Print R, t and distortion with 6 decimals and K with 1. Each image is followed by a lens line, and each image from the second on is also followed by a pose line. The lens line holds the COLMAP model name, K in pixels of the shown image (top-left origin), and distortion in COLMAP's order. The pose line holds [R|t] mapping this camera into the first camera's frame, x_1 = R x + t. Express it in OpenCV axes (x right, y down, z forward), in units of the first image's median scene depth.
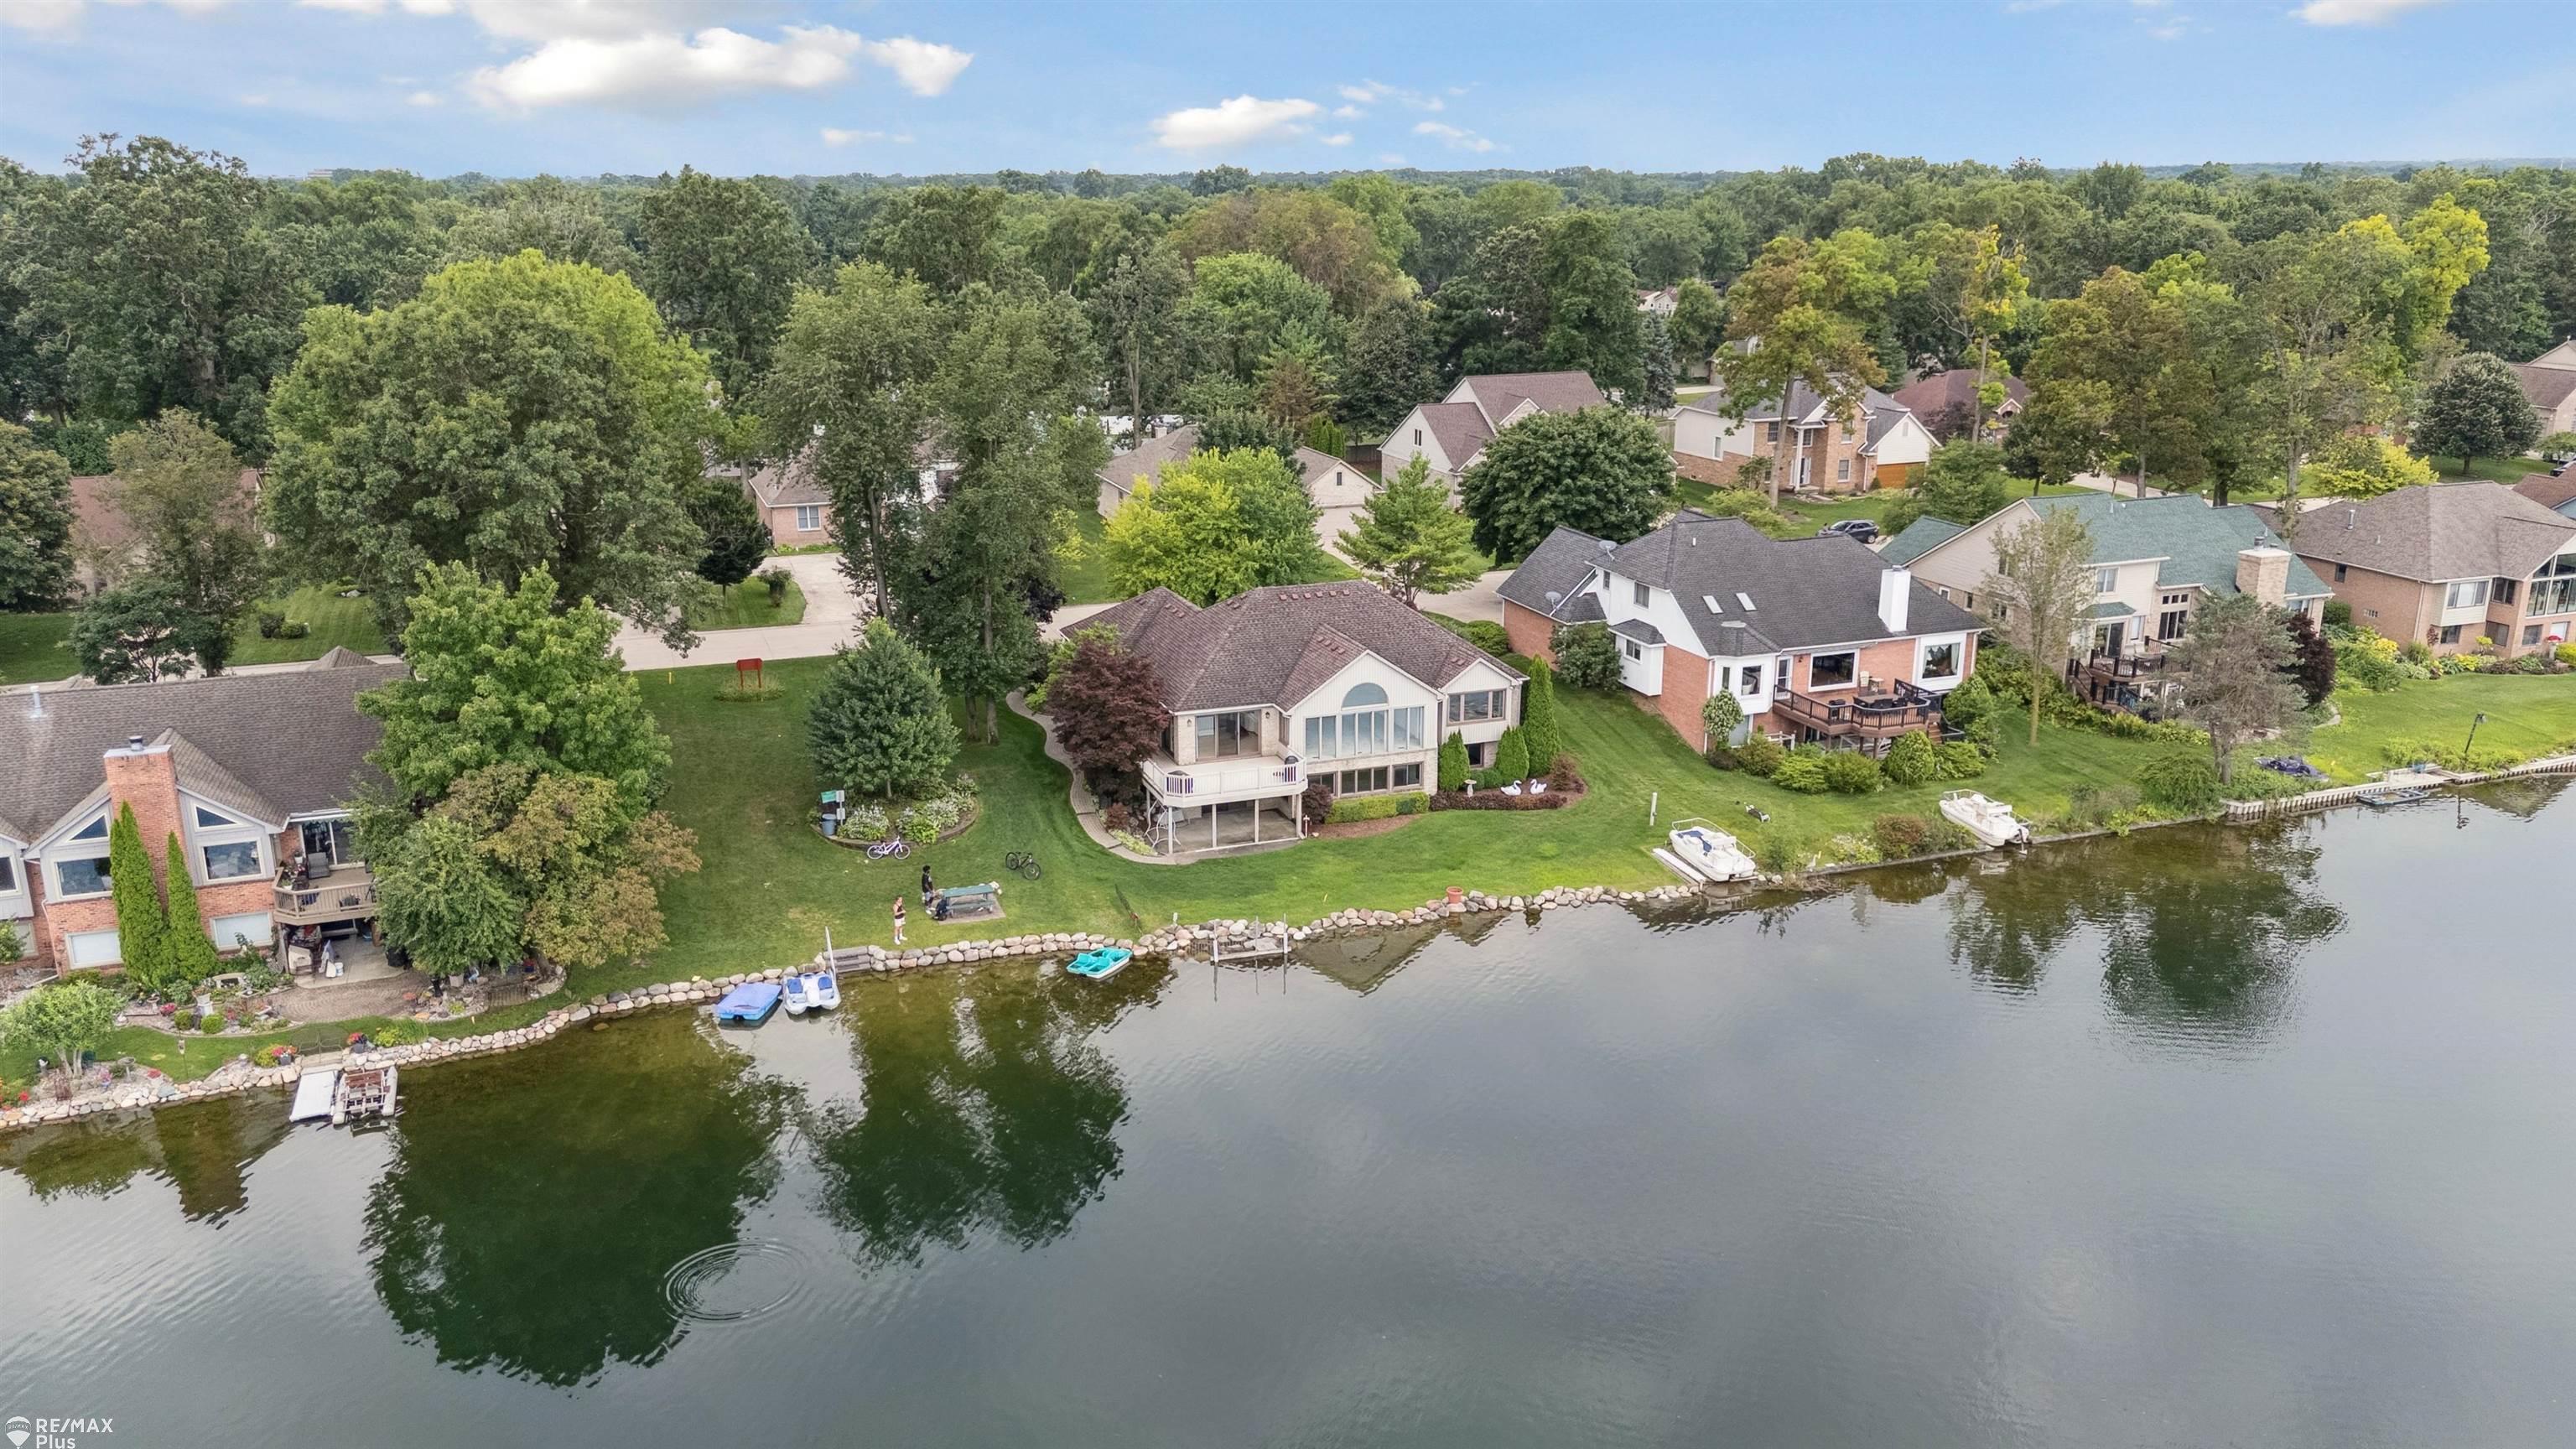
lens RADIAL K [[1901.9, 0, 1289.2], [0, 1901.9, 688.0], [0, 0, 1]] dist [0.092361, -0.115276]
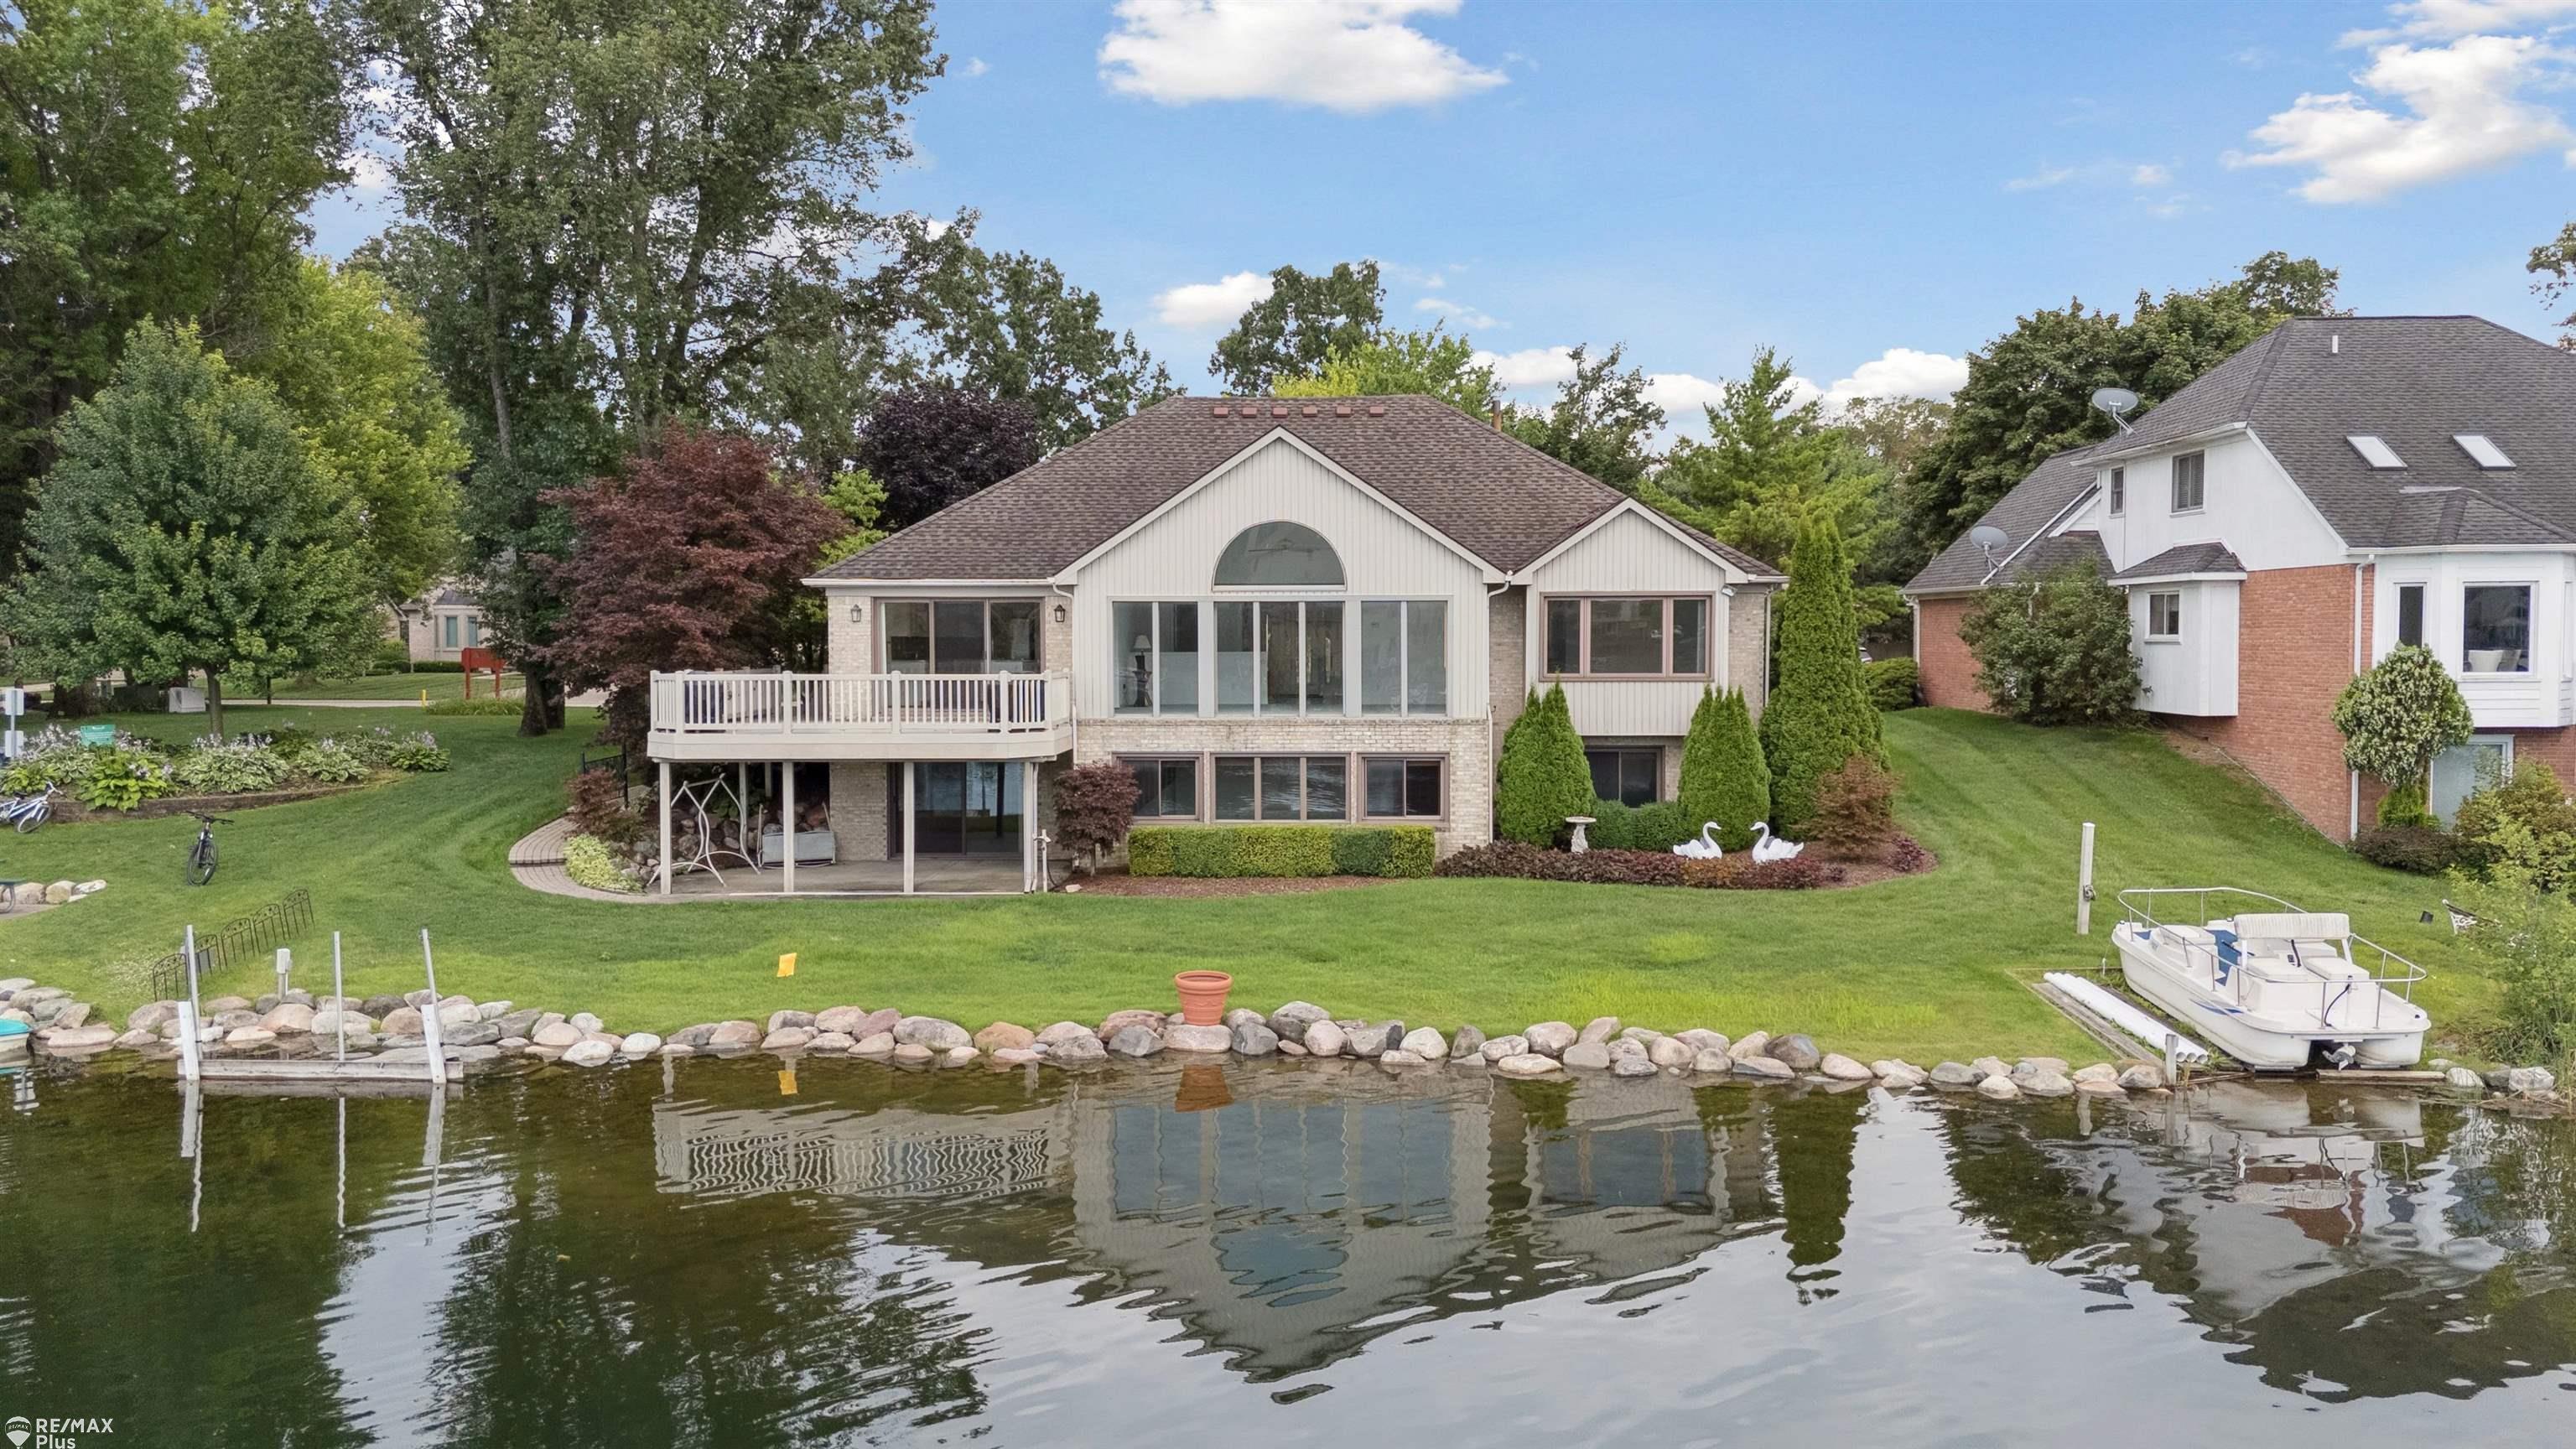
lens RADIAL K [[1901.9, 0, 1289.2], [0, 1901.9, 688.0], [0, 0, 1]] dist [0.092361, -0.115276]
pose [[0.925053, 0.008858, -0.379734, 0.181520], [-0.096445, 0.972442, -0.212261, 0.107286], [0.367389, 0.232976, 0.900415, 0.637245]]
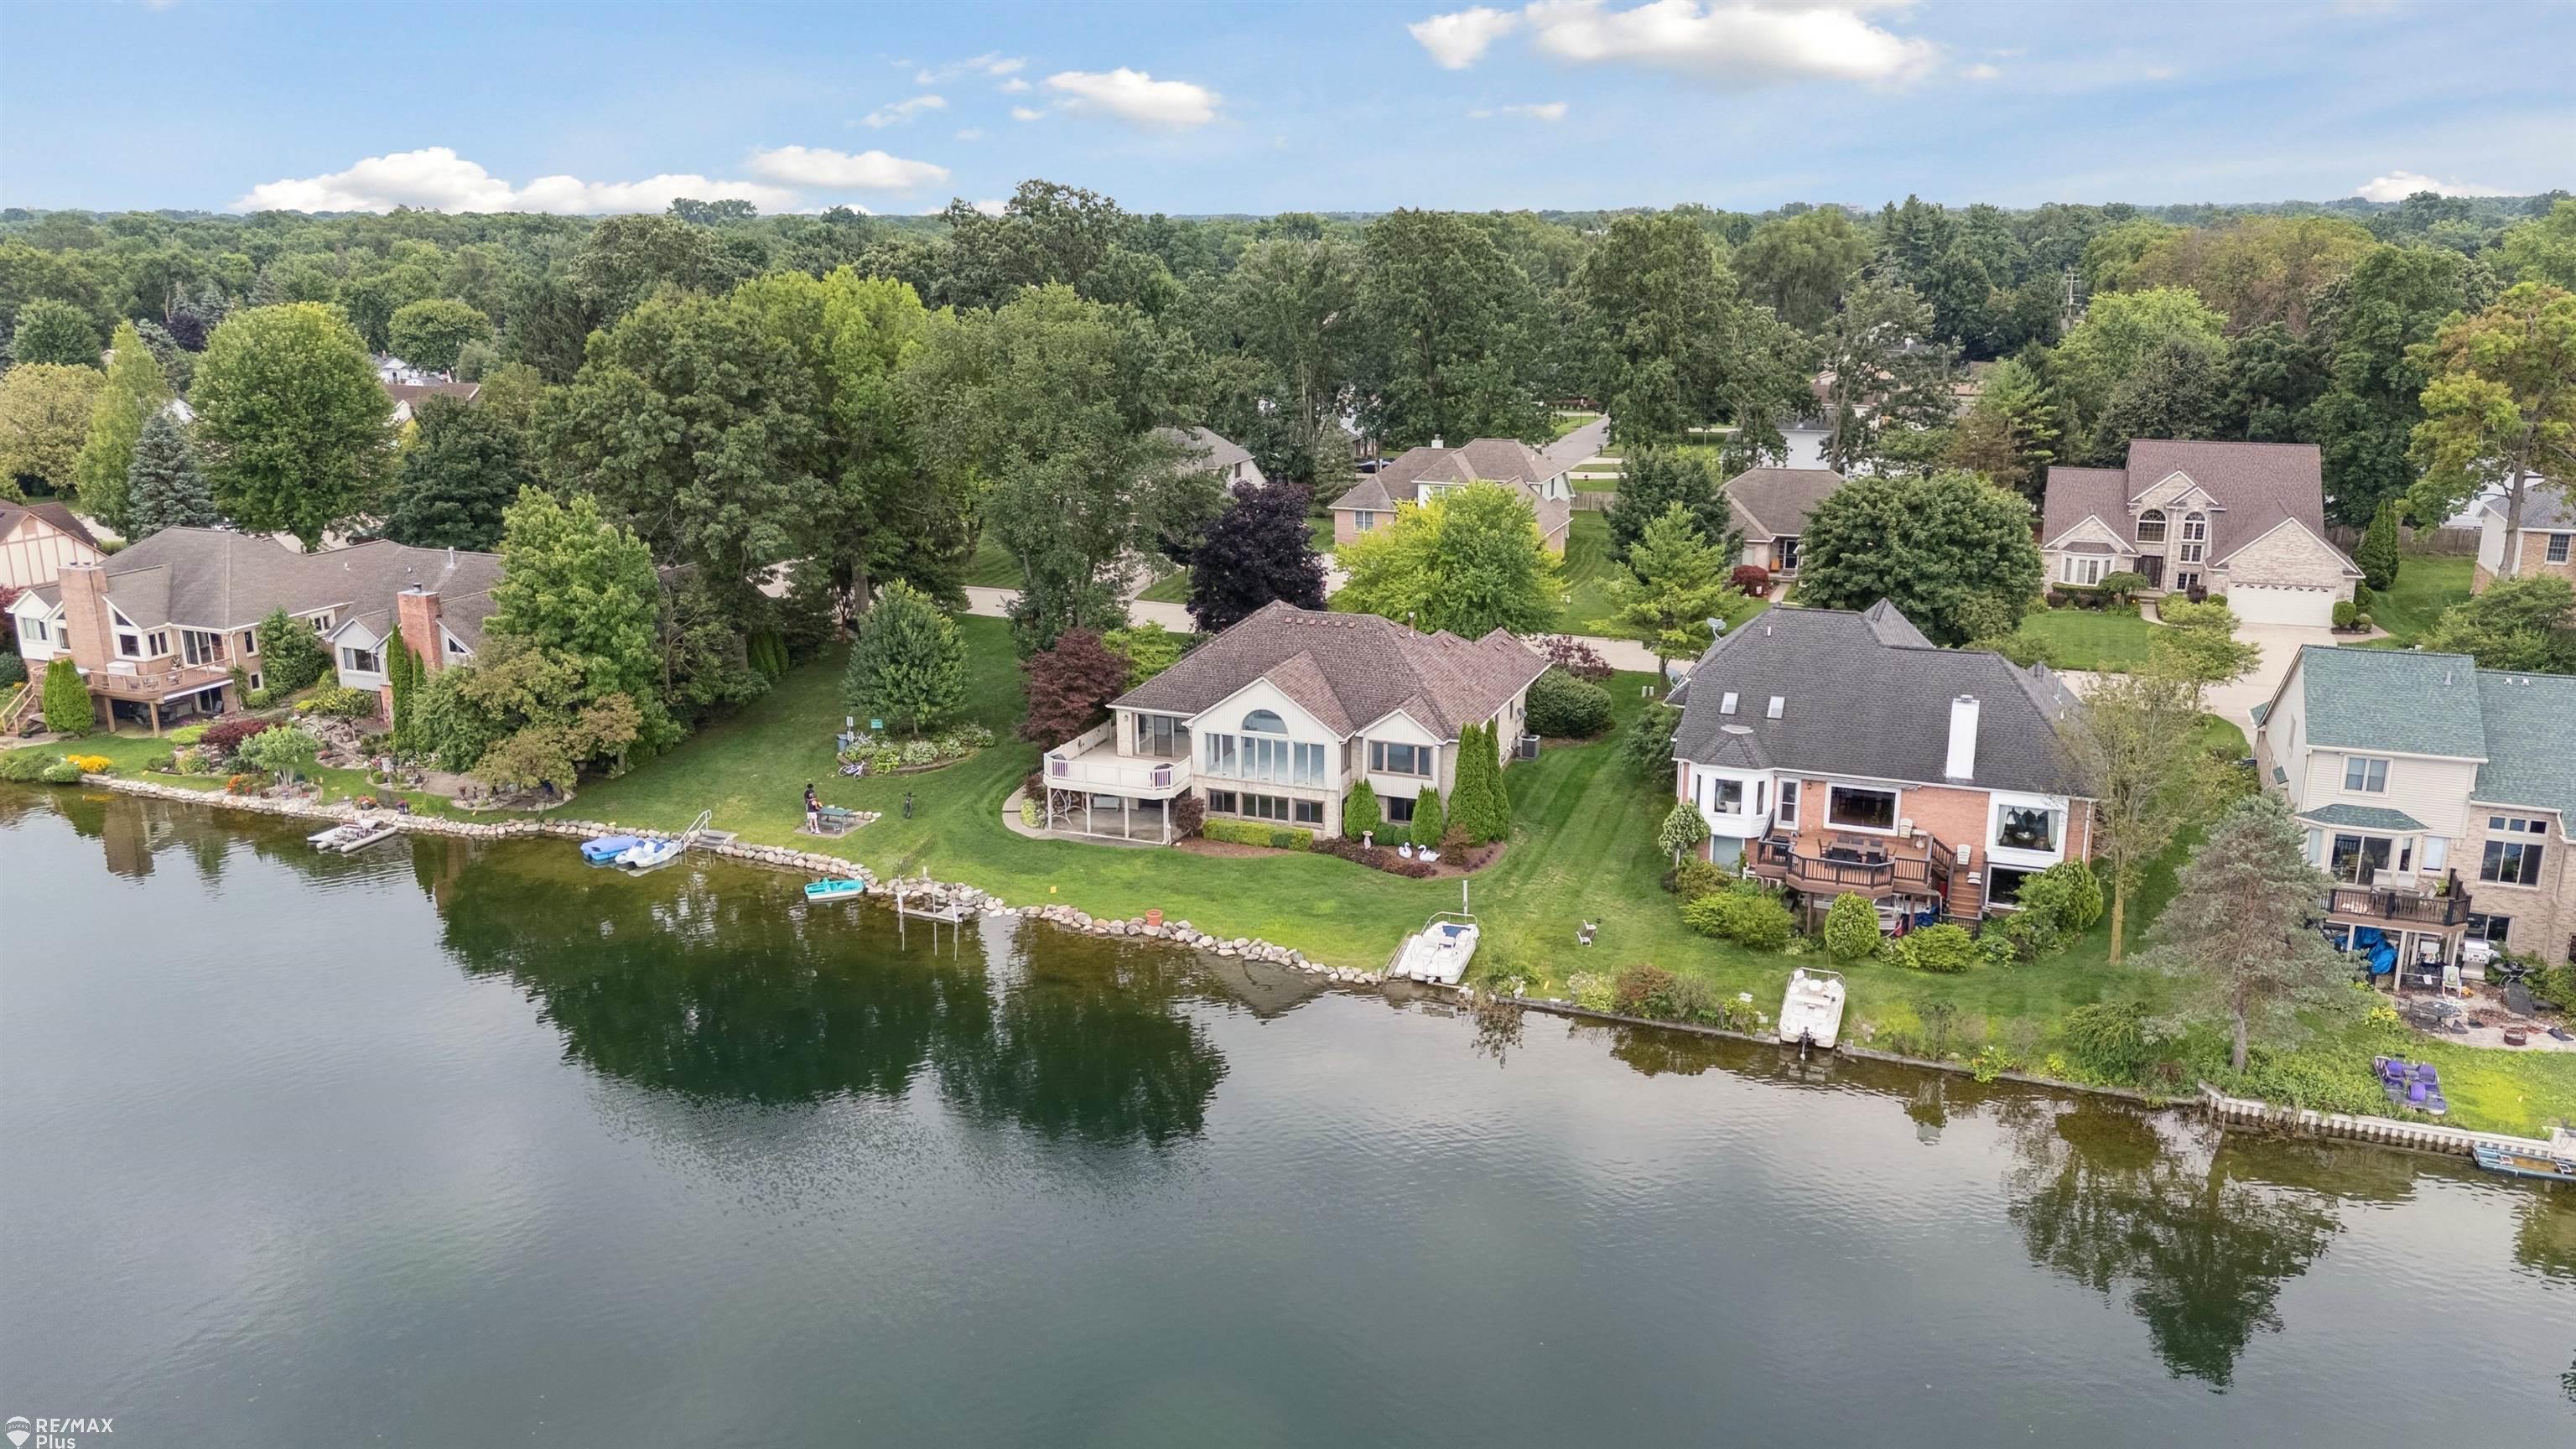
lens RADIAL K [[1901.9, 0, 1289.2], [0, 1901.9, 688.0], [0, 0, 1]] dist [0.092361, -0.115276]
pose [[0.744098, 0.160464, -0.648513, 0.671954], [-0.169982, 0.984253, 0.048502, -0.062351], [0.646084, 0.074145, 0.759657, 0.237673]]
